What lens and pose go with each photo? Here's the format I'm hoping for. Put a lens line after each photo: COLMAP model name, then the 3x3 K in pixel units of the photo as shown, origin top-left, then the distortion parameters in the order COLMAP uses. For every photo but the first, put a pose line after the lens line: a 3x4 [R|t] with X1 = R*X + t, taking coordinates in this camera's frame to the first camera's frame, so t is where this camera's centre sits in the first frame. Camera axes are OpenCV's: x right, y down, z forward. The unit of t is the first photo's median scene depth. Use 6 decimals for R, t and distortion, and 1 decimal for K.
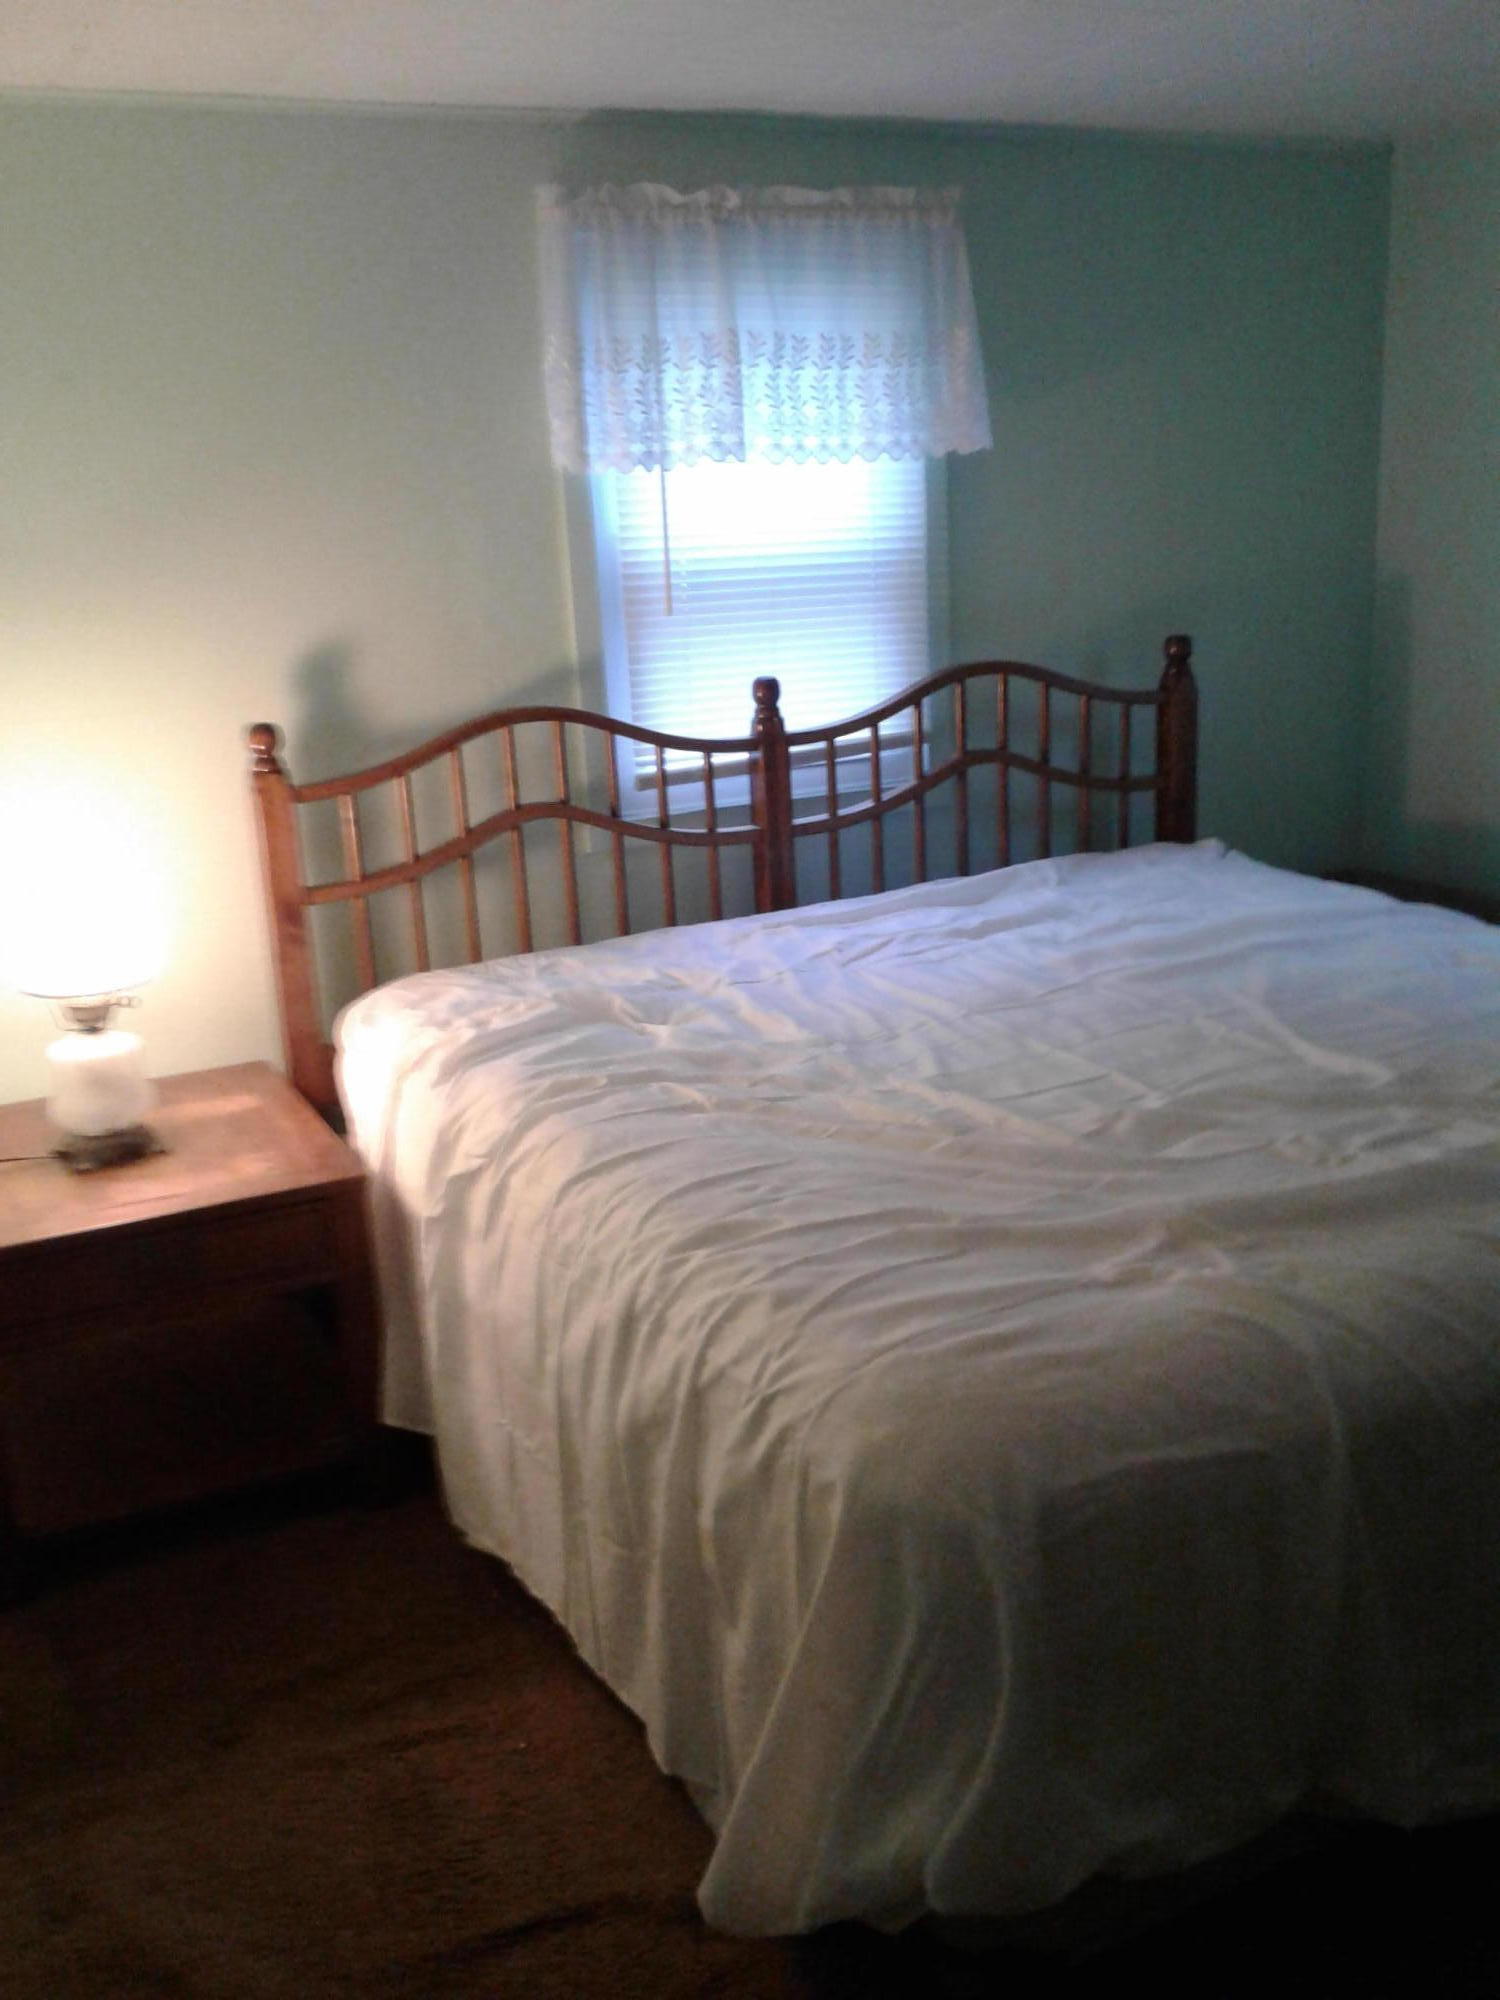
lens RADIAL K [[1894.5, 0, 744.9], [0, 1894.5, 998.3], [0, 0, 1]] dist [0.036345, 0.000000]
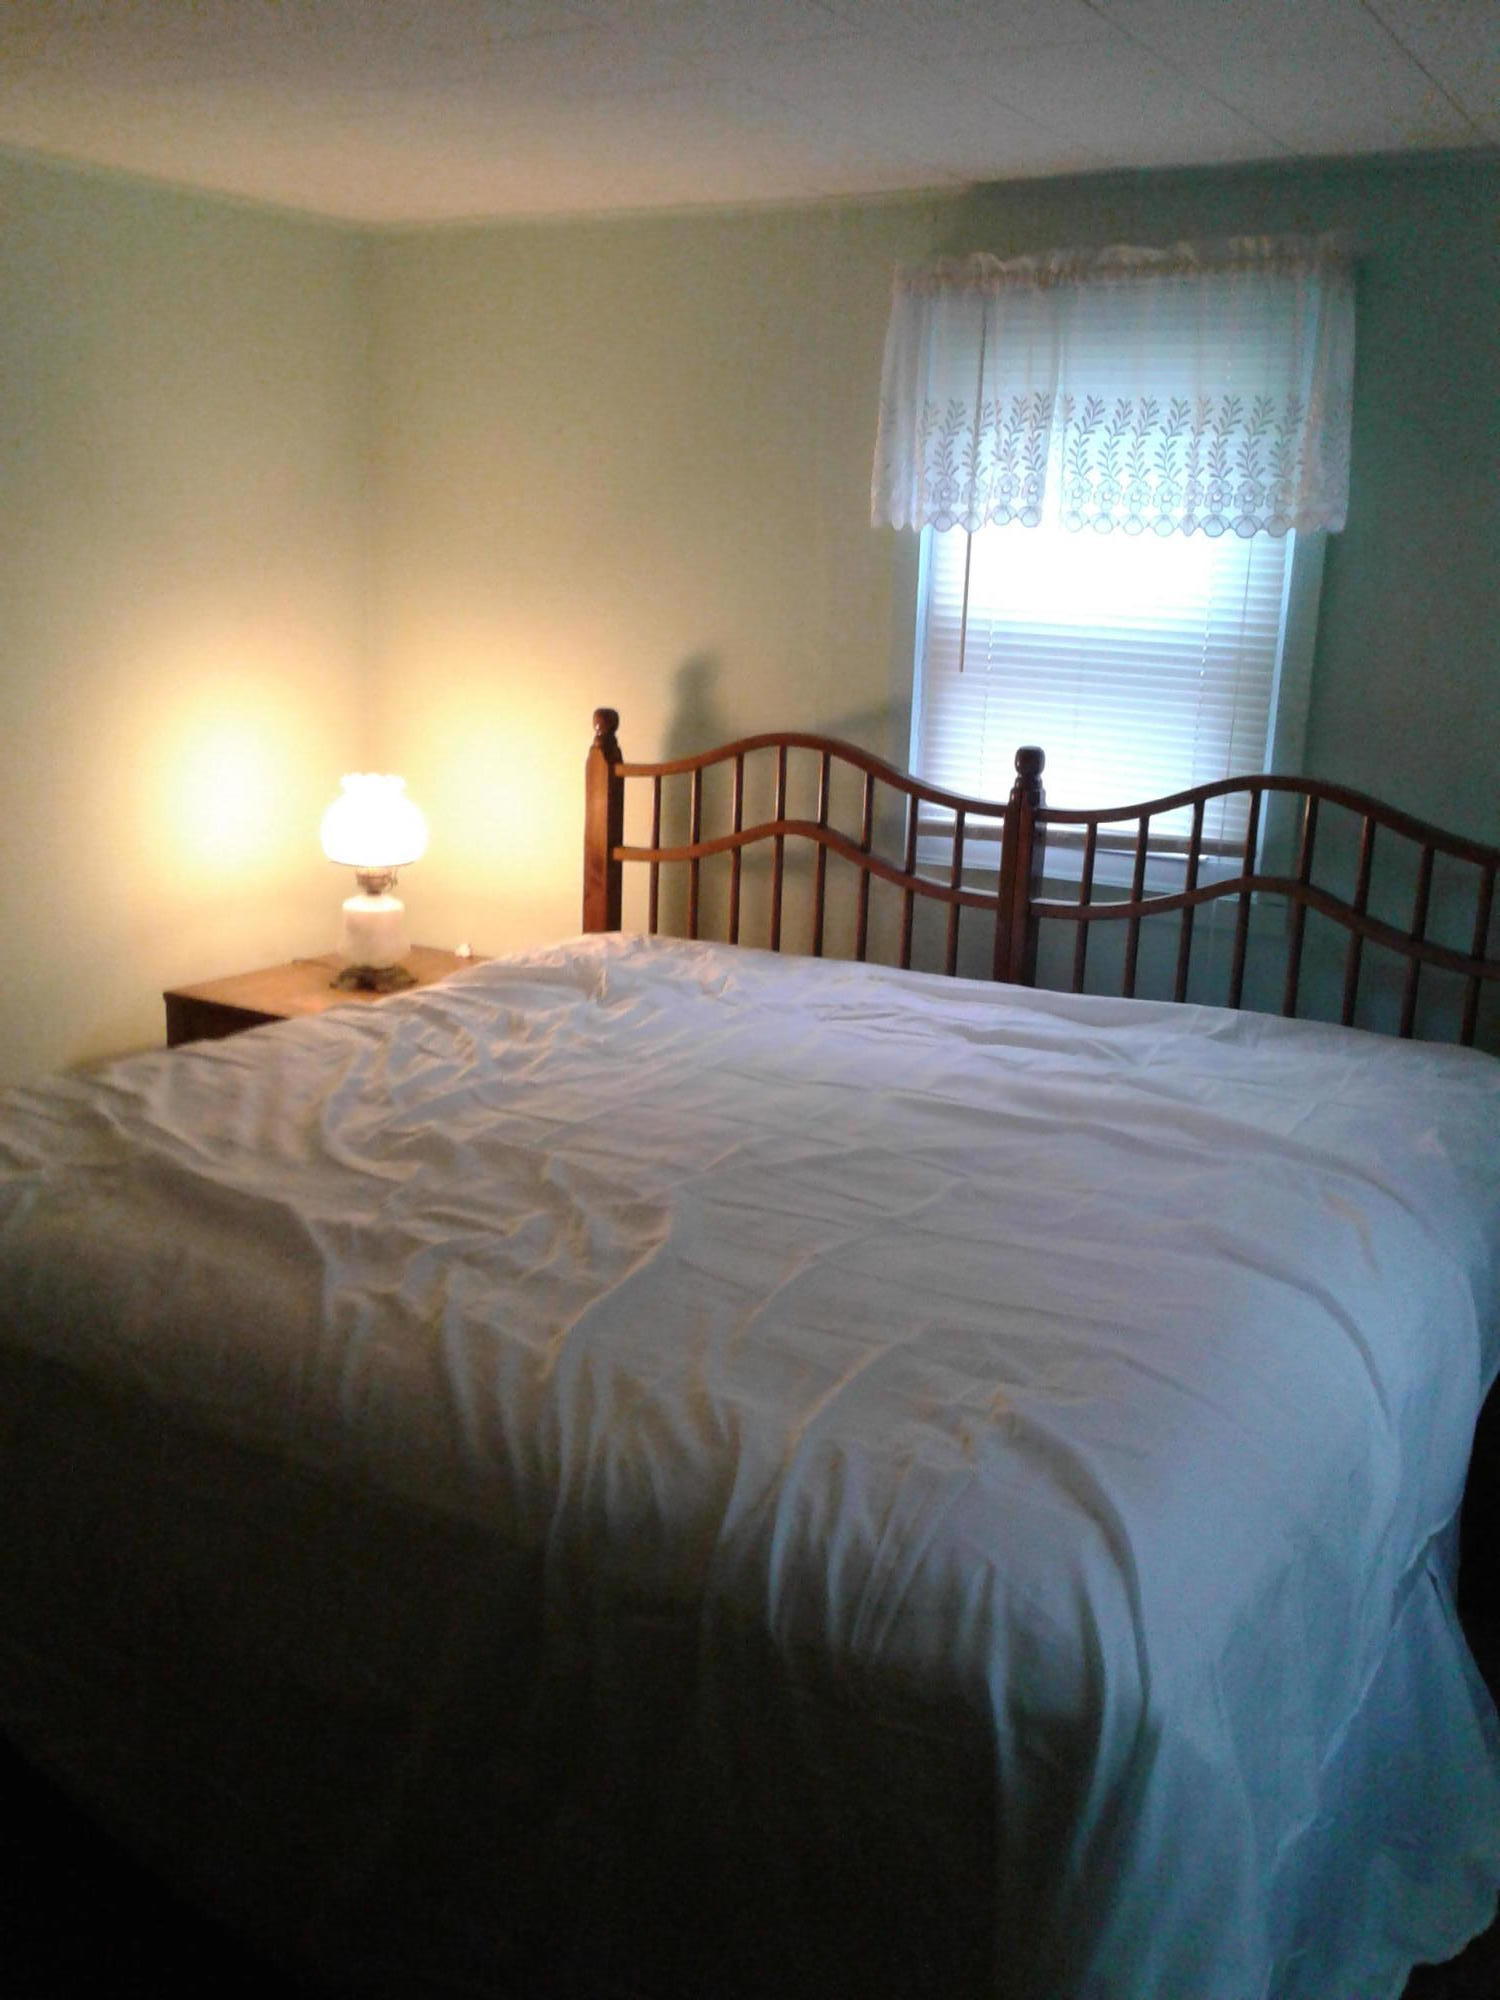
lens RADIAL K [[1894.5, 0, 740.8], [0, 1894.5, 1004.4], [0, 0, 1]] dist [0.036345, 0.000000]
pose [[0.527640, 0.263113, -0.807693, 0.757152], [-0.275475, 0.952436, 0.130305, -0.129710], [0.803561, 0.153746, 0.575024, 0.340345]]
